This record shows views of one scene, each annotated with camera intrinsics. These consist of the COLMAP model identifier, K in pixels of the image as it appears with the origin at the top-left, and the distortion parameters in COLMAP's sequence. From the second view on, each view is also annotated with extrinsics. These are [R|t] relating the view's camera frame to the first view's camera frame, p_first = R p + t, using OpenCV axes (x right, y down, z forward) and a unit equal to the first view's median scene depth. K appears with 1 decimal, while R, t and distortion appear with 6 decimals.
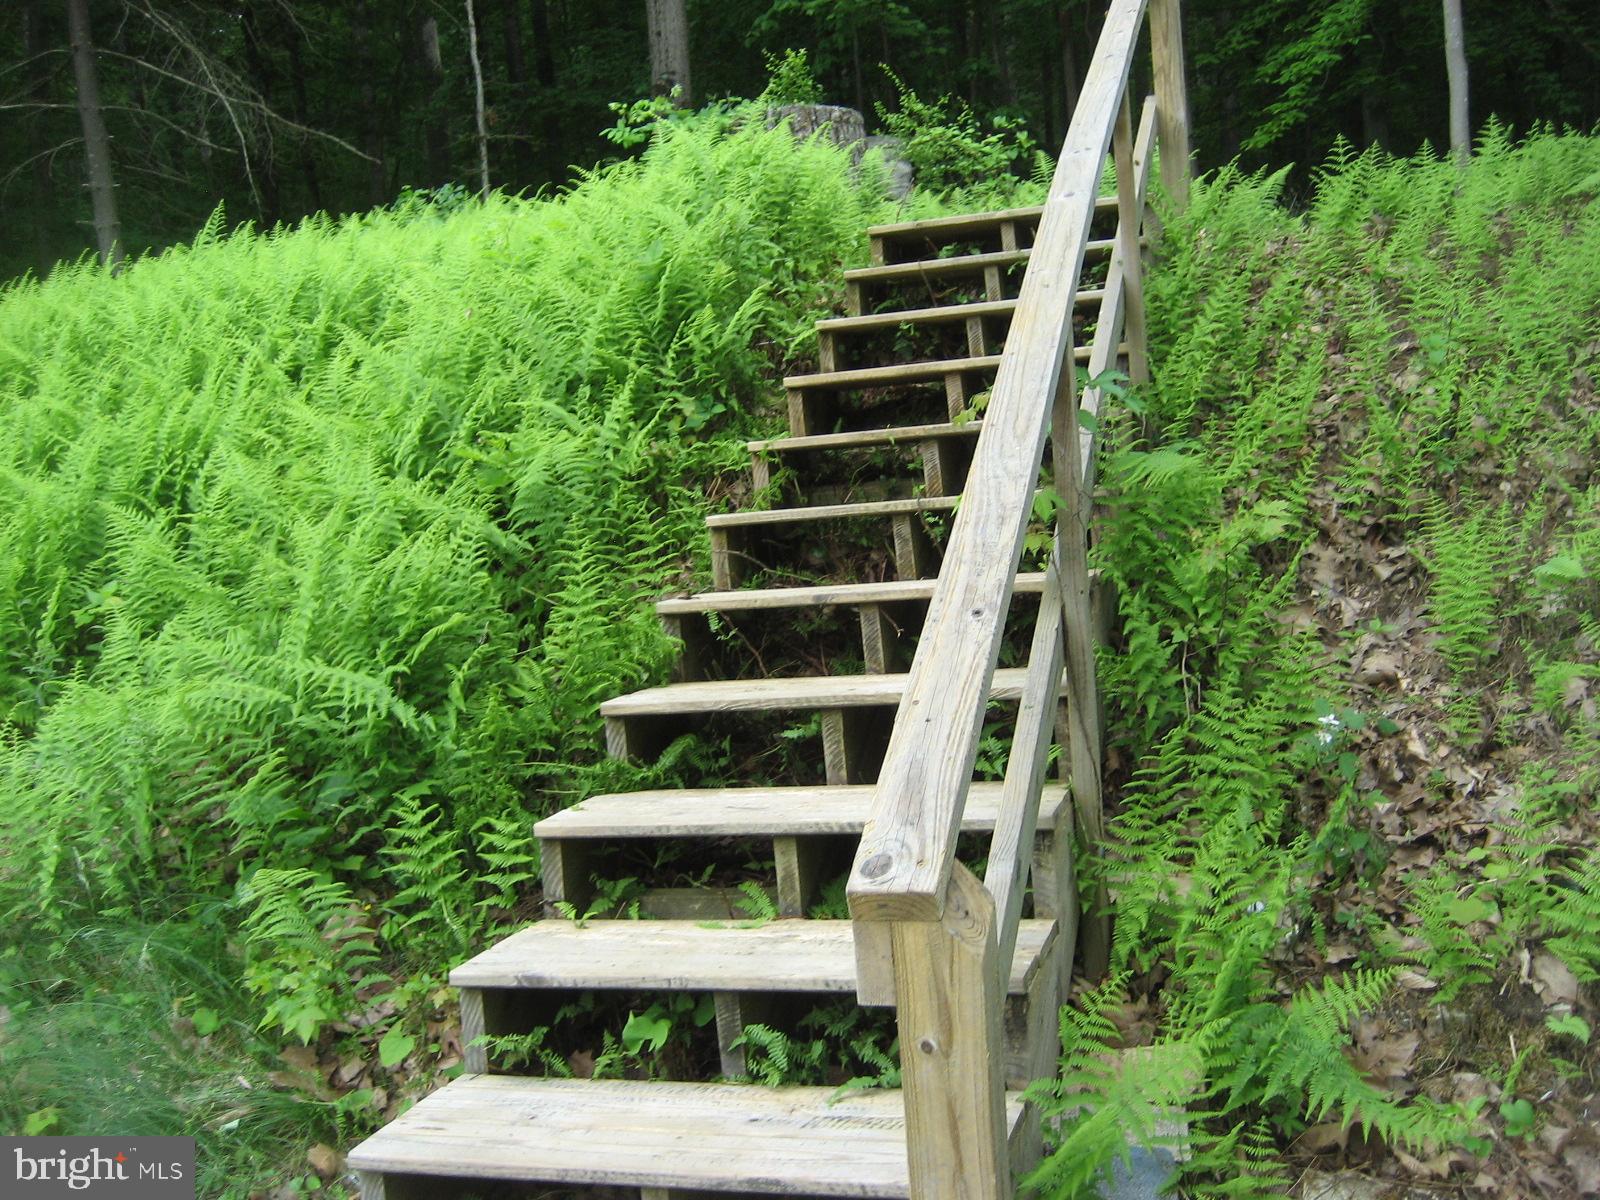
lens RADIAL K [[1676.2, 0, 820.7], [0, 1676.2, 598.5], [0, 0, 1]] dist [-0.148112, 0.206211]
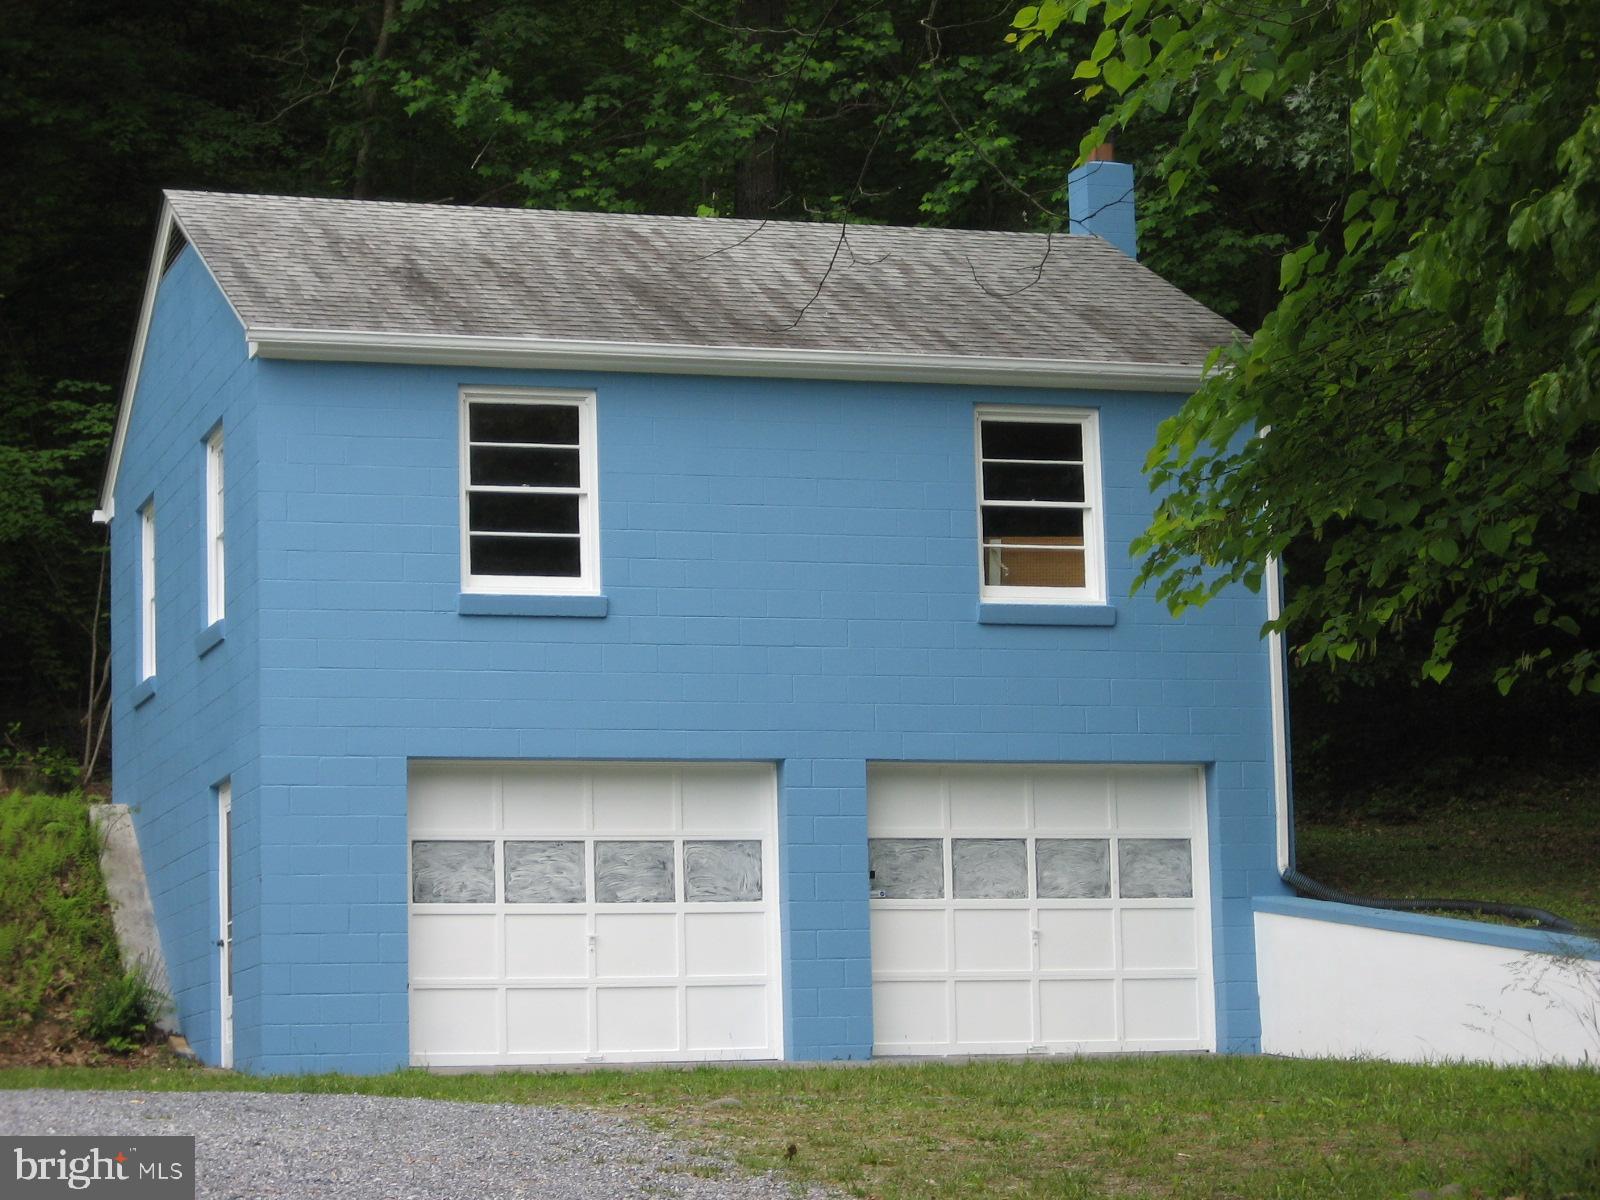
lens RADIAL K [[4015.9, 0, 800.0], [0, 4015.9, 600.0], [0, 0, 1]] dist [0.076510, -0.386946]
pose [[0.822711, 0.130376, 0.553308, -2.824017], [-0.006143, 0.975326, -0.220682, 1.069769], [-0.568427, 0.178158, 0.803212, -6.451824]]
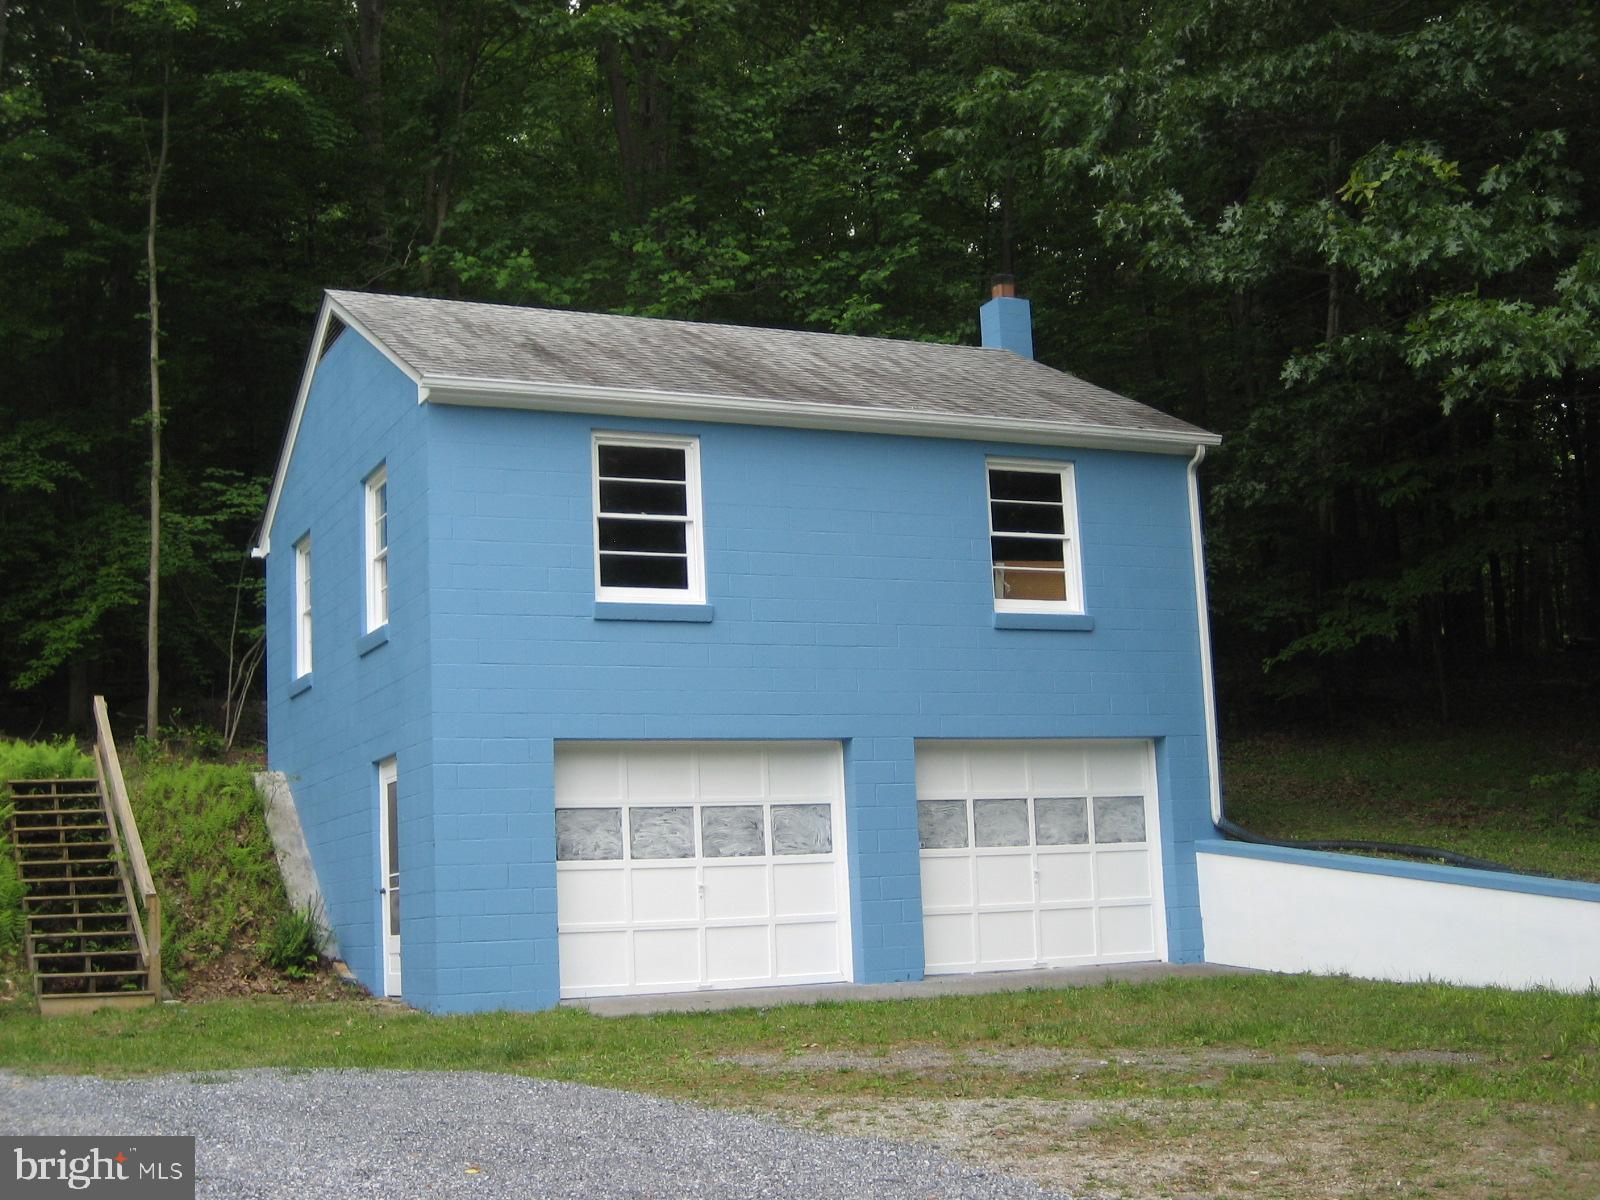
lens RADIAL K [[2031.4, 0, 800.0], [0, 2031.4, 600.0], [0, 0, 1]] dist [-0.102099, 0.019078]
pose [[0.742282, 0.143292, 0.654588, -1.875665], [0.023767, 0.970624, -0.239424, 0.527459], [-0.669666, 0.193278, 0.717071, -3.765457]]
